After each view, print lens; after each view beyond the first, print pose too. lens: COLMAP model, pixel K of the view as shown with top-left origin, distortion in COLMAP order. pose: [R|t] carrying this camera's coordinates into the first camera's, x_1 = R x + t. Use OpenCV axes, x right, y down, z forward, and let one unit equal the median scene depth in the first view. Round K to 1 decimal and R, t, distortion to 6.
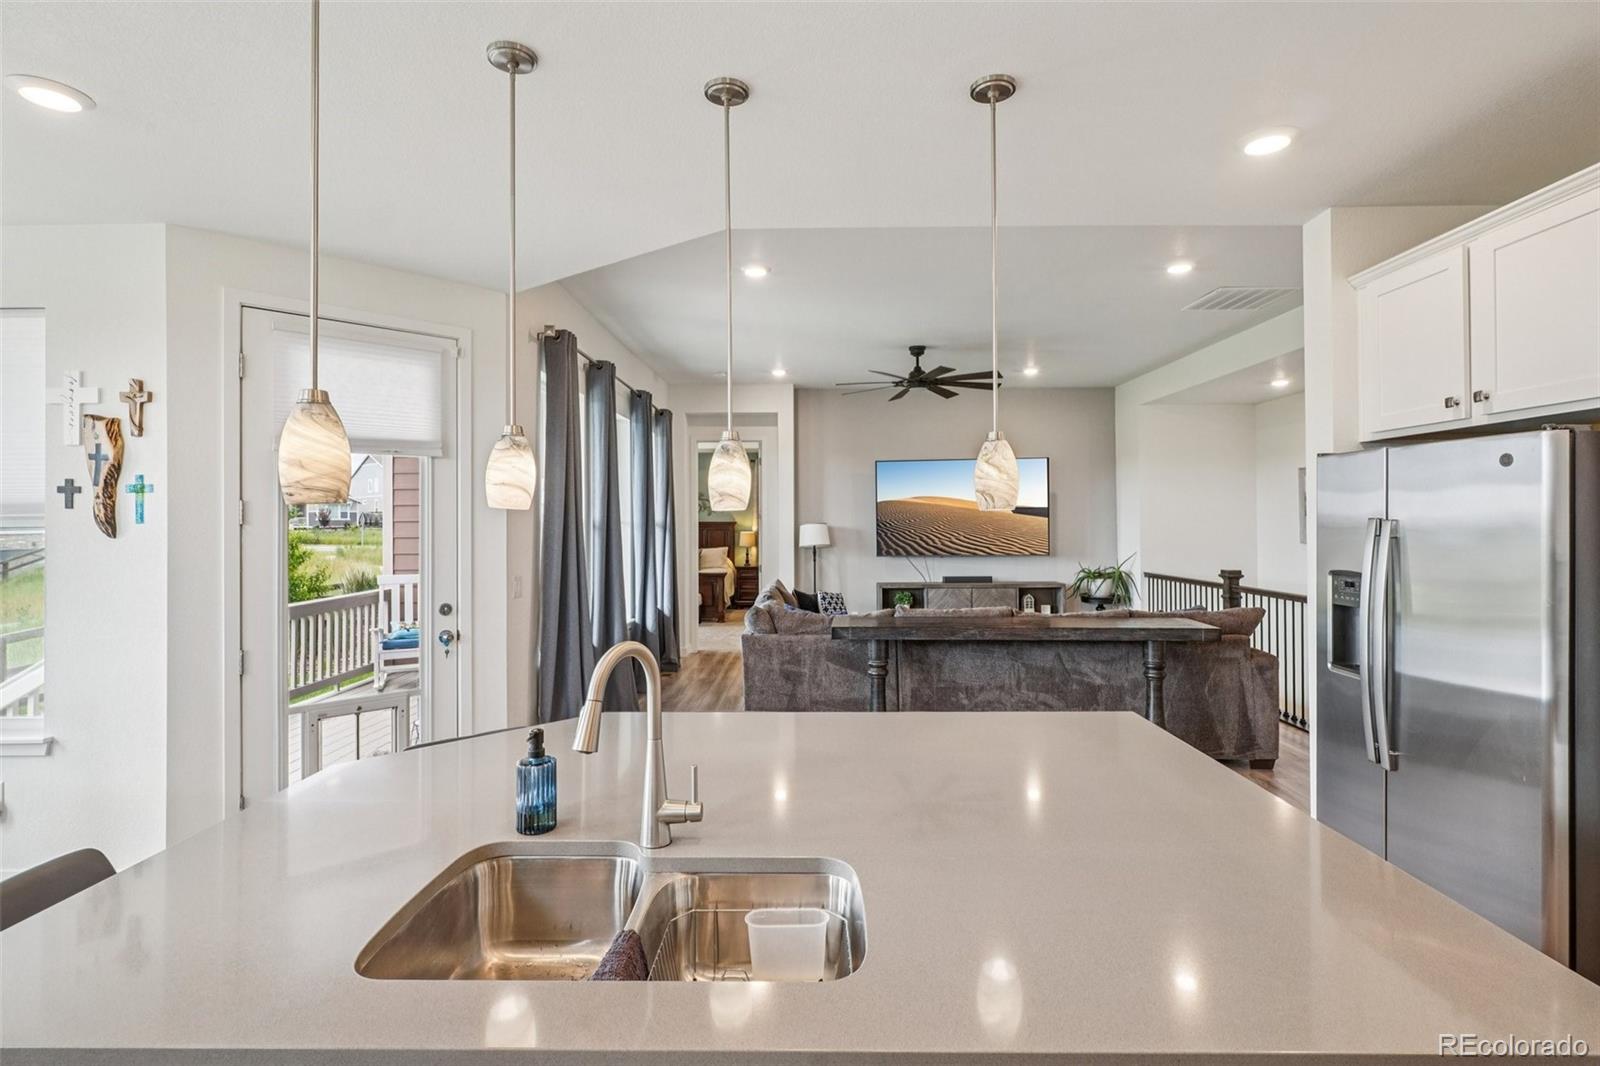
lens RADIAL K [[770.1, 0, 804.2], [0, 770.1, 517.9], [0, 0, 1]] dist [-0.002985, -0.000349]
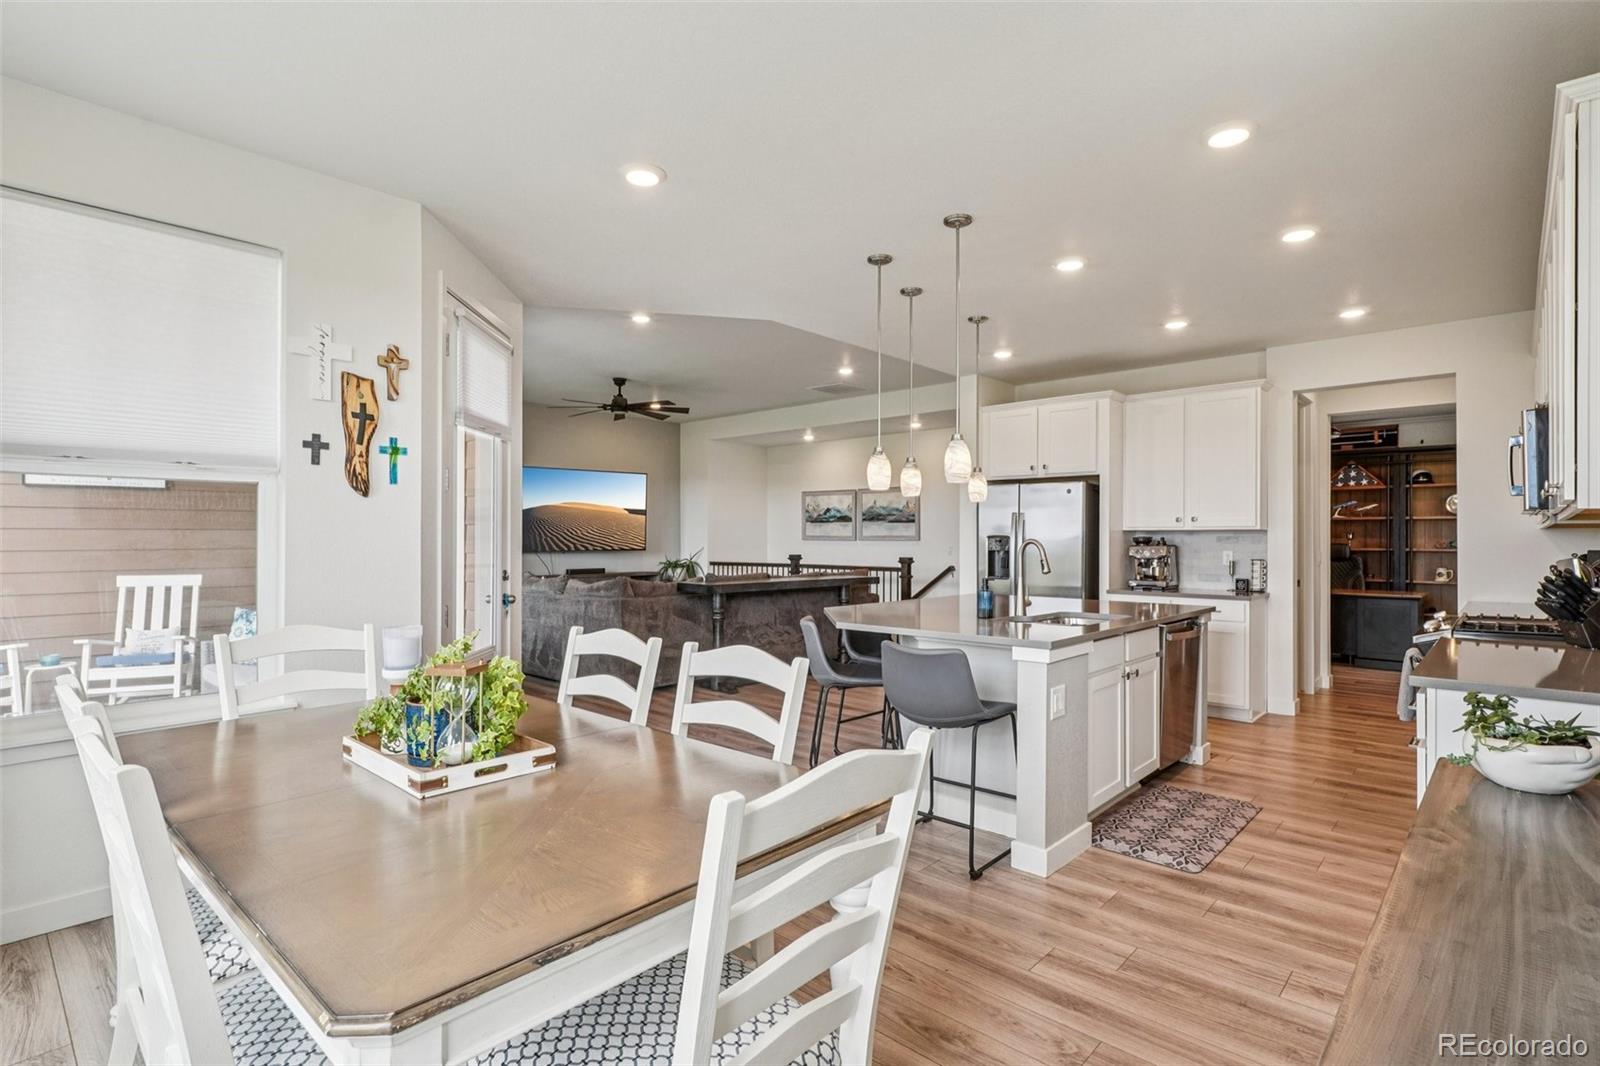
lens RADIAL K [[769.3, 0, 800.0], [0, 769.3, 533.0], [0, 0, 1]] dist [-0.003338, 0.000026]
pose [[0.665075, 0.012485, 0.746672, -0.851027], [-0.009721, 0.999920, -0.008060, 0.050862], [-0.746713, -0.001898, 0.665144, -0.067908]]
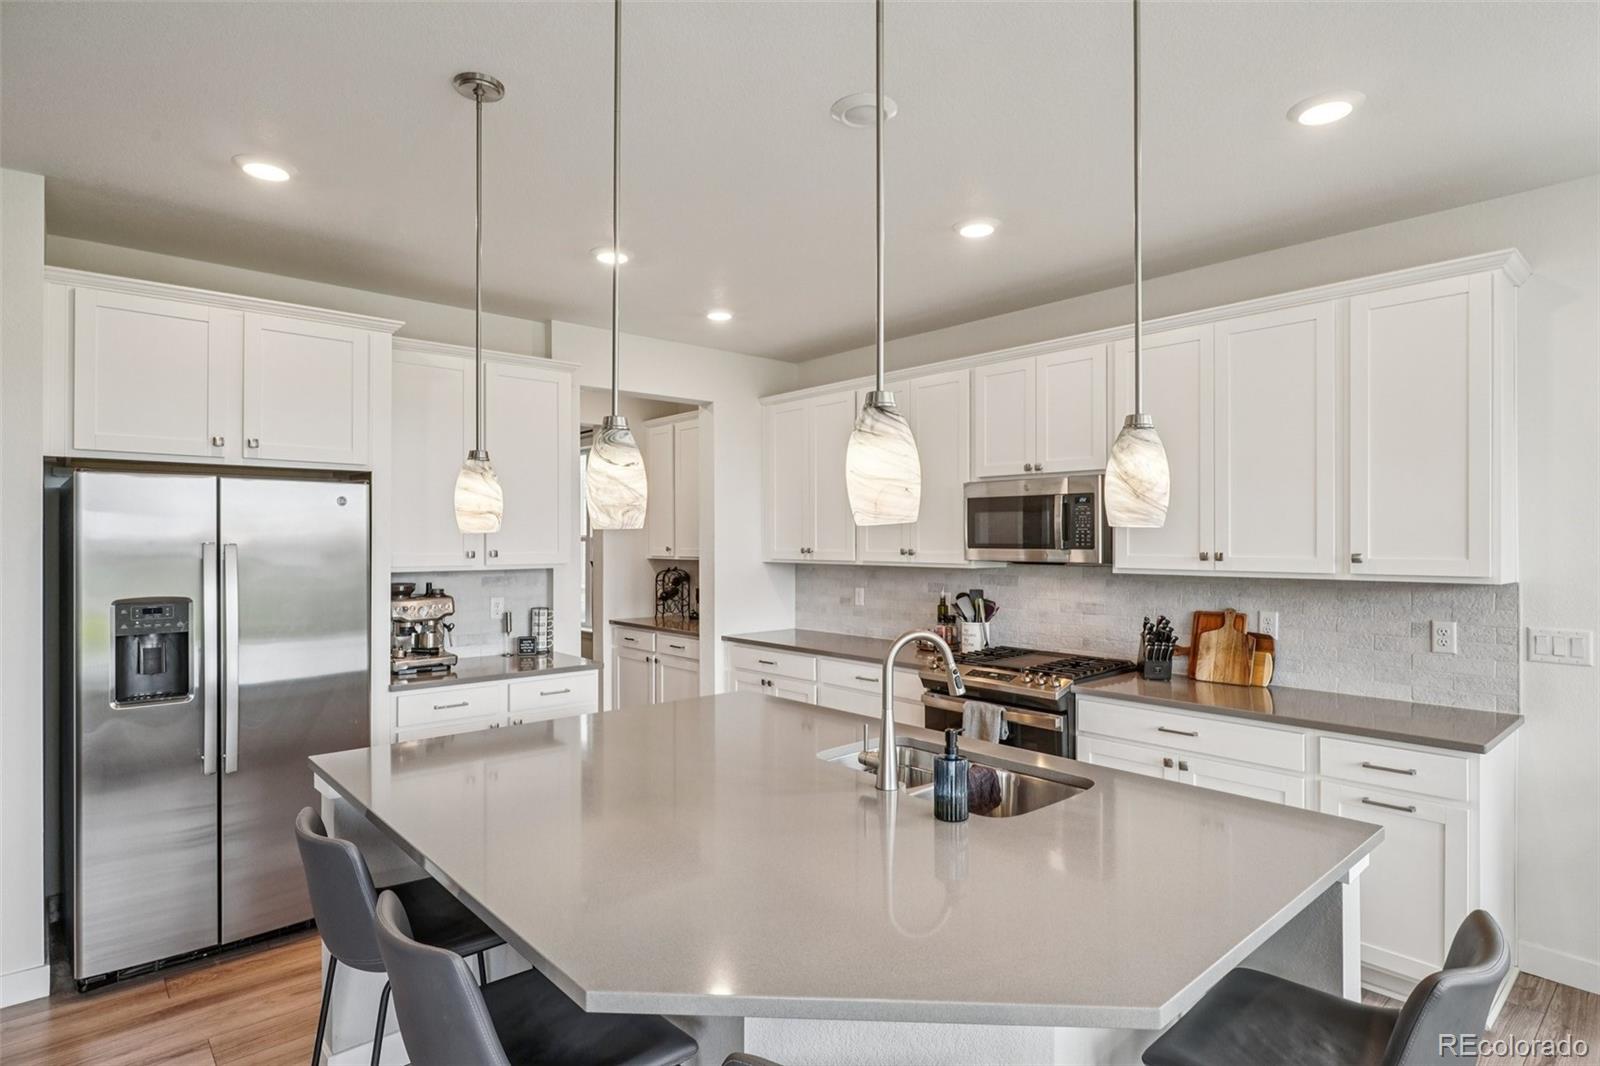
lens RADIAL K [[837.2, 0, 797.8], [0, 837.2, 535.8], [0, 0, 1]] dist [-0.002247, -0.000323]
pose [[-0.669093, 0.008664, 0.743128, -0.361144], [0.001231, 0.999944, -0.010550, 0.002589], [-0.743177, -0.006144, -0.669066, 0.641197]]
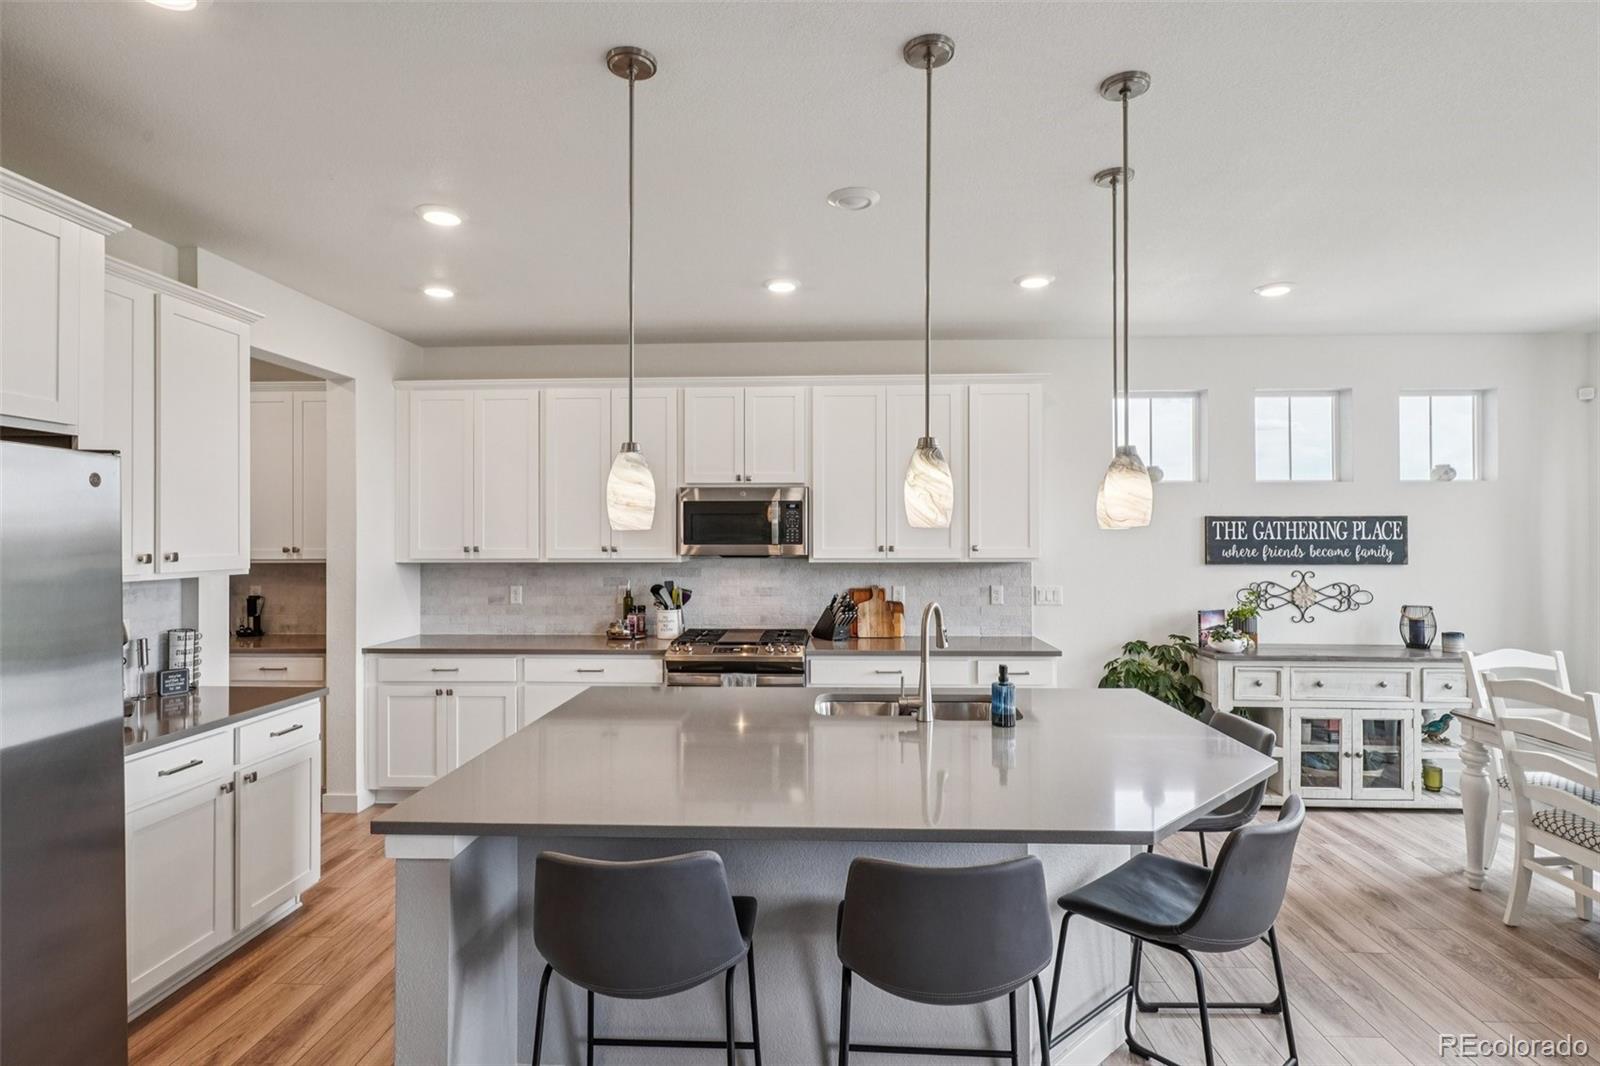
lens RADIAL K [[806.9, 0, 800.0], [0, 806.9, 533.0], [0, 0, 1]] dist [-0.000235, -0.000655]
pose [[-0.999420, 0.006660, 0.033407, 0.009435], [0.006376, 0.999943, -0.008593, 0.001723], [-0.033462, -0.008375, -0.999405, 0.894667]]
